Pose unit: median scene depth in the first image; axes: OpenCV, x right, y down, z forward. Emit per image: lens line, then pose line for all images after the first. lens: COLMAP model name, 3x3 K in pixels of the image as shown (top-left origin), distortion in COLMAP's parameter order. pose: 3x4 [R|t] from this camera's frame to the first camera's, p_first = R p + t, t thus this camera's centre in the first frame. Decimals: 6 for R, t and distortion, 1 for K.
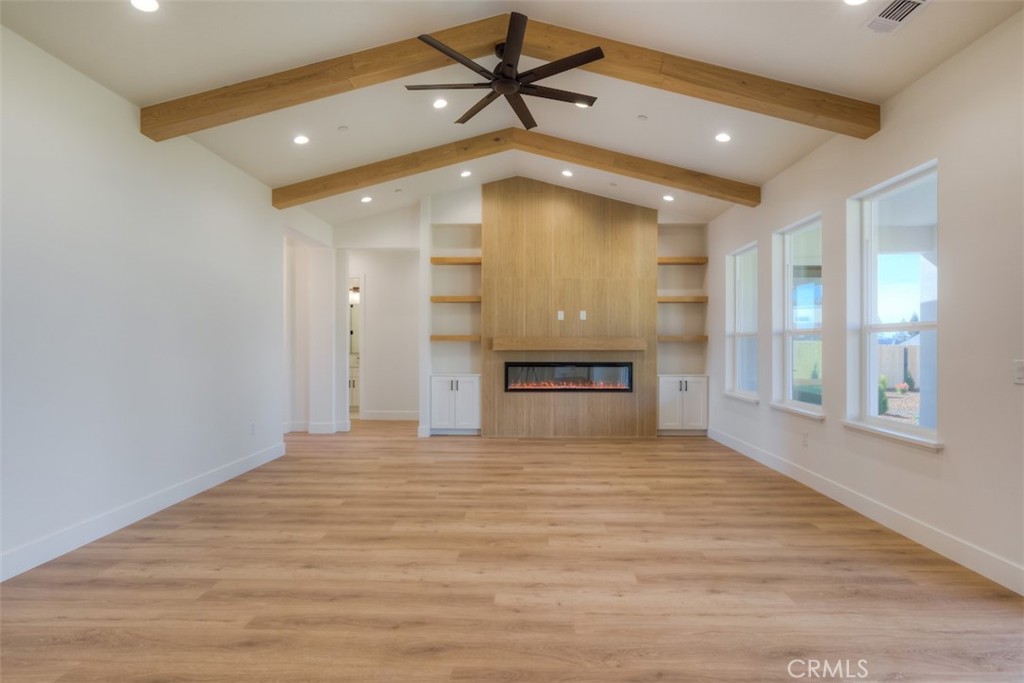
lens RADIAL K [[495.5, 0, 520.3], [0, 495.5, 342.4], [0, 0, 1]] dist [-0.003757, 0.000043]
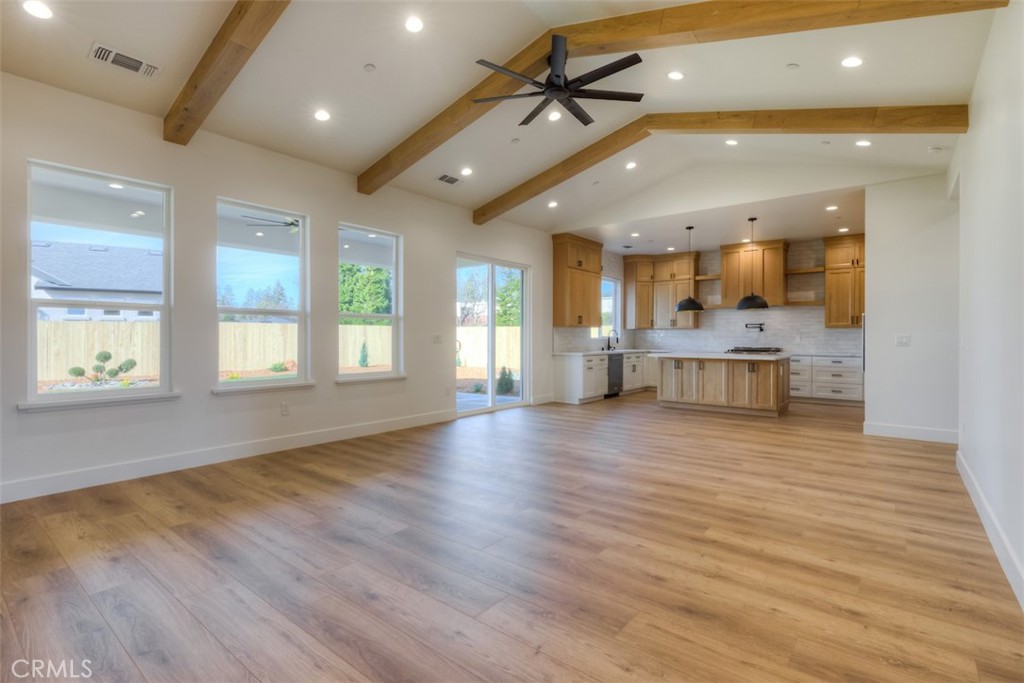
lens RADIAL K [[478.8, 0, 528.2], [0, 478.8, 337.7], [0, 0, 1]] dist [0.000948, 0.000018]
pose [[-0.801217, -0.004482, 0.598357, -0.335715], [-0.007159, 0.999972, -0.002096, 0.021976], [-0.598331, -0.005963, -0.801227, 1.017244]]
